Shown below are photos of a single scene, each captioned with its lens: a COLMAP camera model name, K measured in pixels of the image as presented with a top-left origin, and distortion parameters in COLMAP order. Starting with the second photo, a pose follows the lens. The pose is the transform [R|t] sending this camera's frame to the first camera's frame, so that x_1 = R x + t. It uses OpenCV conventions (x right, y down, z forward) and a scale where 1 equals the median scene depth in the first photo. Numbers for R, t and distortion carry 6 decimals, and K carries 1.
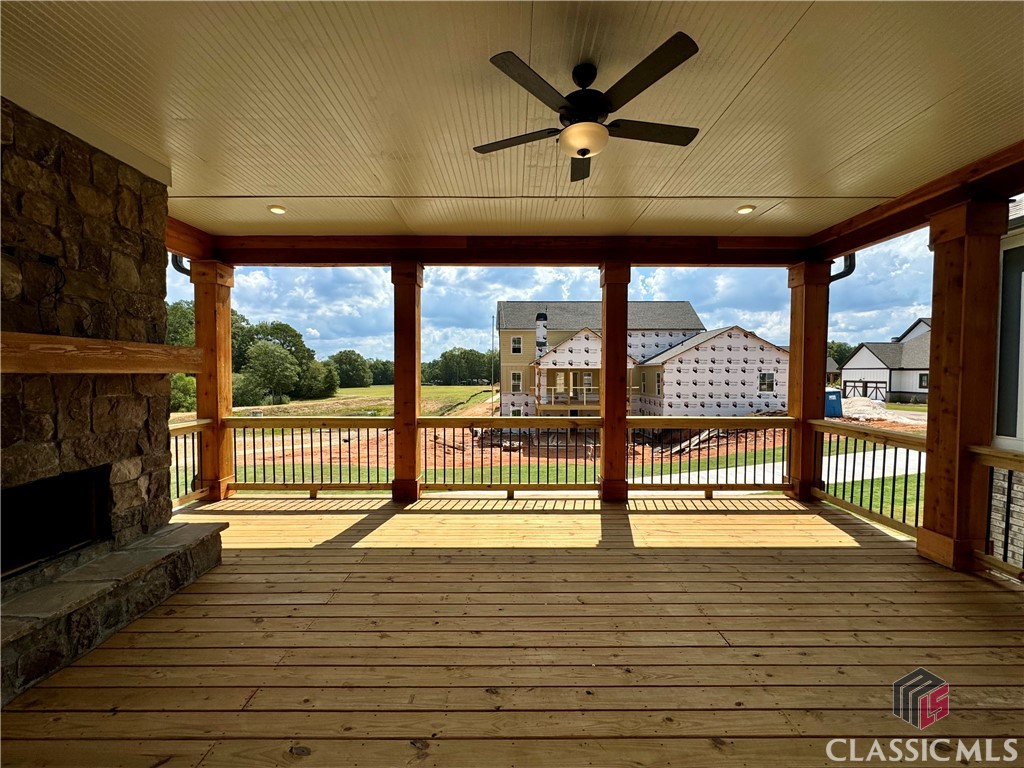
lens RADIAL K [[413.5, 0, 512.0], [0, 413.5, 384.0], [0, 0, 1]] dist [-0.001668, -0.000667]
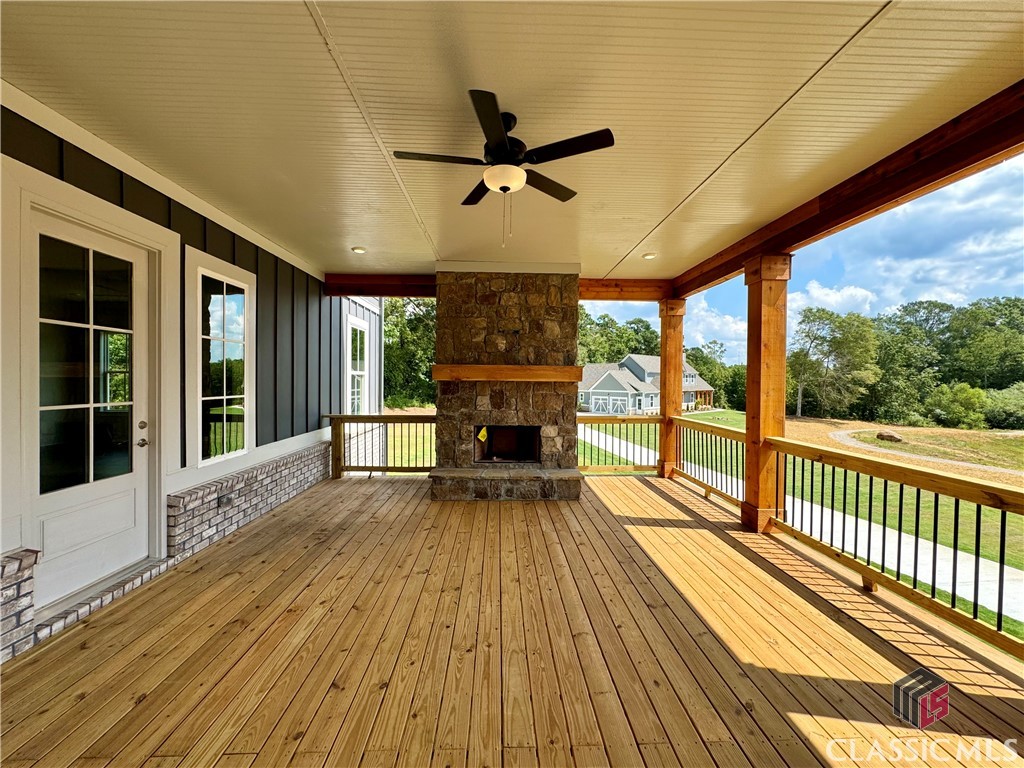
lens RADIAL K [[406.3, 0, 509.1], [0, 406.3, 383.0], [0, 0, 1]] dist [-0.001283, -0.000284]
pose [[0.038714, 0.010059, -0.999200, 0.889788], [-0.037382, 0.999264, 0.008611, -0.024533], [0.998551, 0.037019, 0.039062, 0.674841]]
